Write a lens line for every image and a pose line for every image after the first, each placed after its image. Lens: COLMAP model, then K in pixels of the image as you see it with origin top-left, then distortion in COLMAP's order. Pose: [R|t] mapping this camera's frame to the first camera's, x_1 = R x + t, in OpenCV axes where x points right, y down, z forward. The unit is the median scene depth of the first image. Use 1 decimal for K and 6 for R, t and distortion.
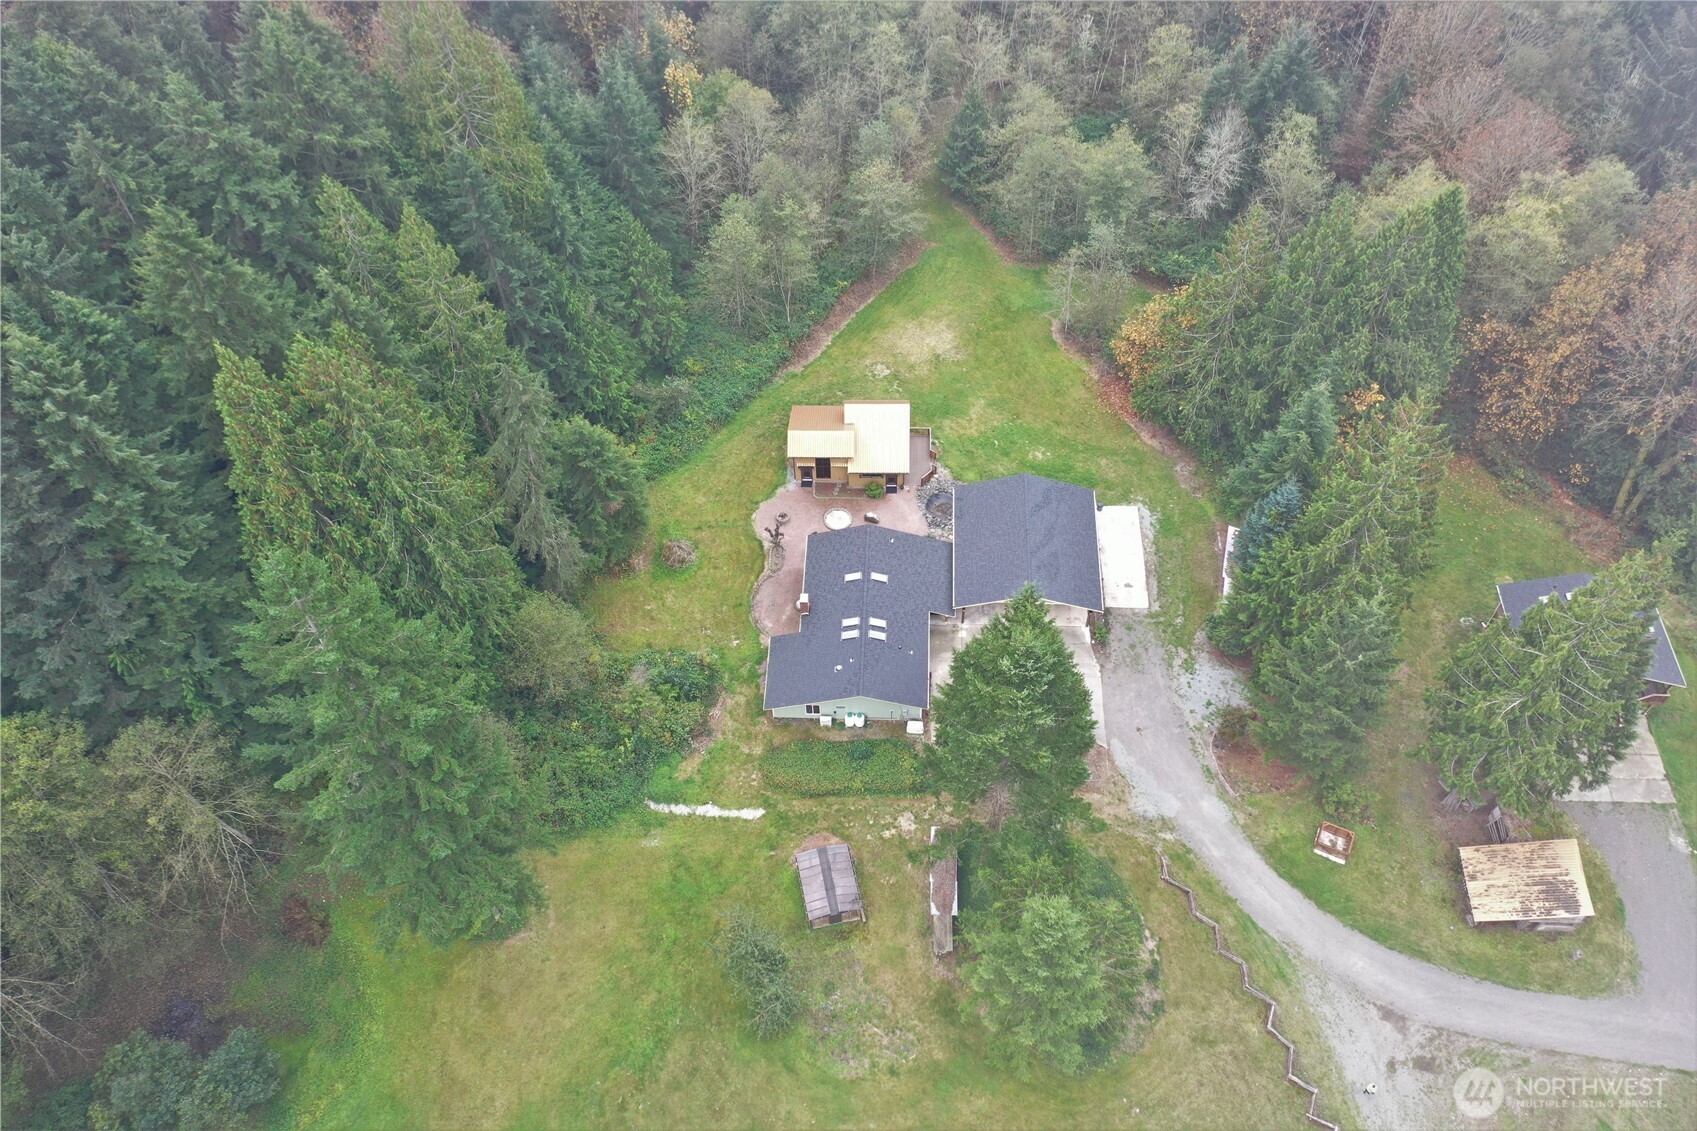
lens RADIAL K [[1349.6, 0, 850.8], [0, 1349.6, 565.6], [0, 0, 1]] dist [0.011824, -0.005719]
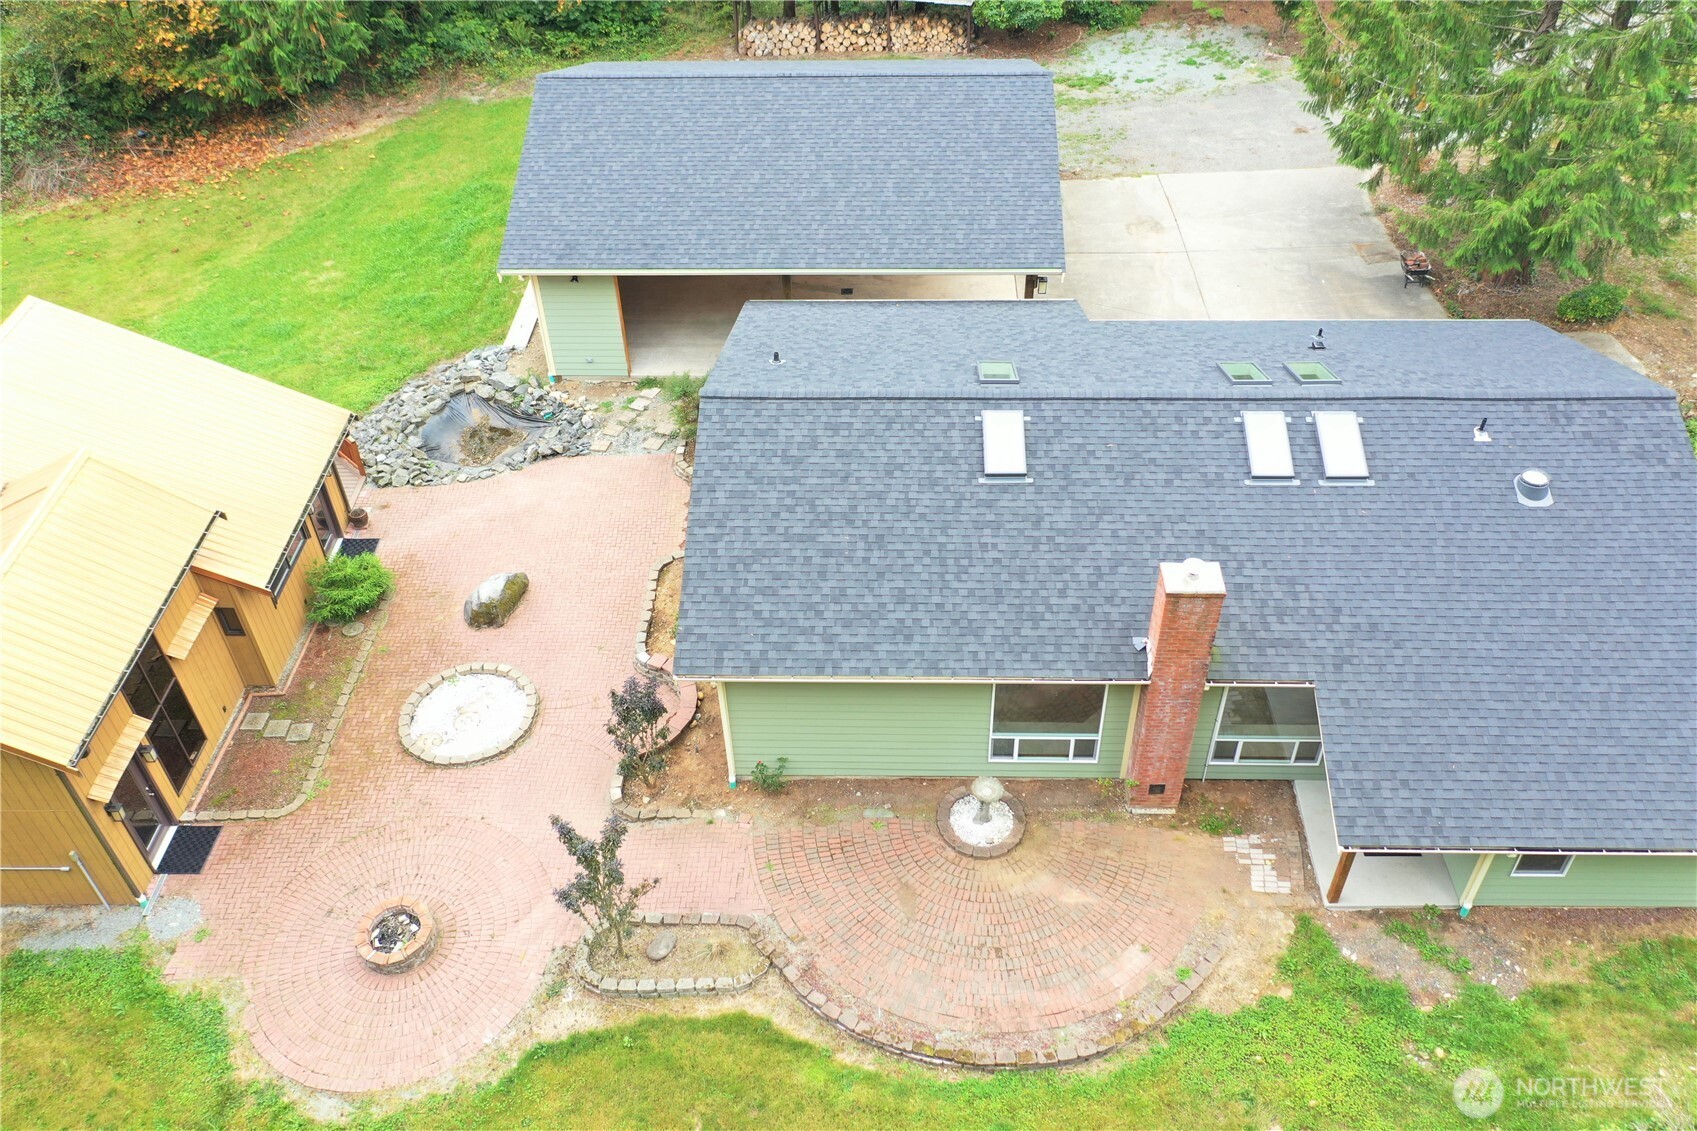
lens RADIAL K [[1349.6, 0, 852.1], [0, 1349.6, 568.2], [0, 0, 1]] dist [0.011824, -0.005719]
pose [[-0.008556, -0.652187, 0.758010, -0.153110], [0.823090, 0.425871, 0.375707, -0.073358], [-0.567846, 0.627125, 0.533165, 0.835283]]
